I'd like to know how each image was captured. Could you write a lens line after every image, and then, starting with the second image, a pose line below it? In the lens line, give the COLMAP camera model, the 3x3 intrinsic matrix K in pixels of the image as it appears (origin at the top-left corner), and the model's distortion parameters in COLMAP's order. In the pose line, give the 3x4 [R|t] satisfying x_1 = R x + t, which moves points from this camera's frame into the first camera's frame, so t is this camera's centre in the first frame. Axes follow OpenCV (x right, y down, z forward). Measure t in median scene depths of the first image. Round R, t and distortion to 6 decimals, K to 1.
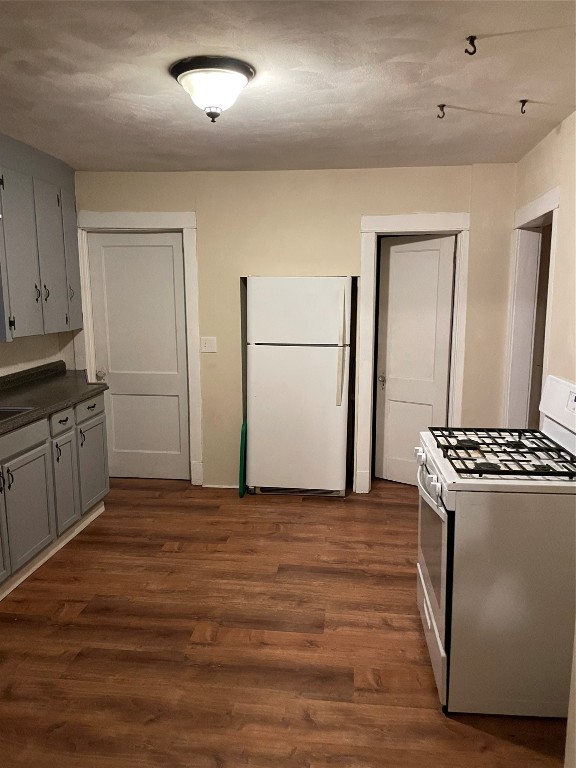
lens RADIAL K [[583.8, 0, 292.7], [0, 583.8, 385.8], [0, 0, 1]] dist [0.012519, -0.031957]
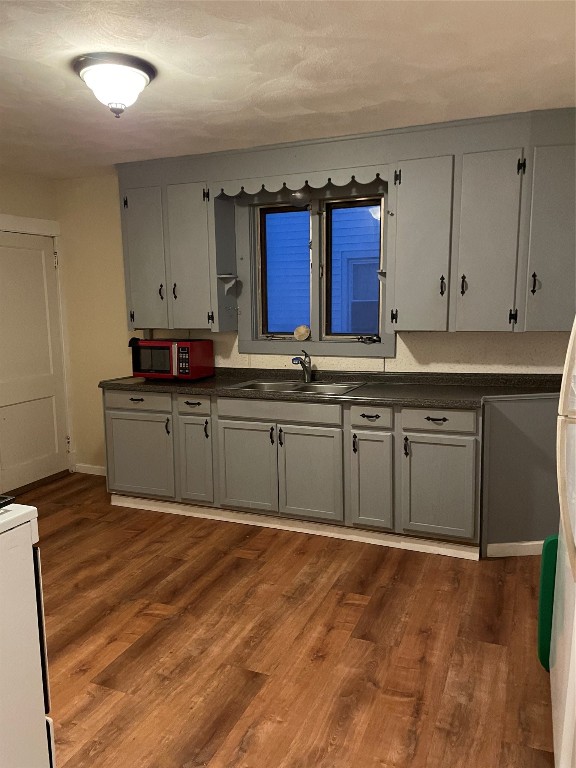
lens RADIAL K [[583.8, 0, 295.8], [0, 583.8, 380.4], [0, 0, 1]] dist [0.012519, -0.031957]
pose [[-0.279566, 0.139299, -0.949968, 0.610973], [-0.150167, 0.970899, 0.186560, -0.176409], [0.948311, 0.194809, -0.250512, 1.205889]]
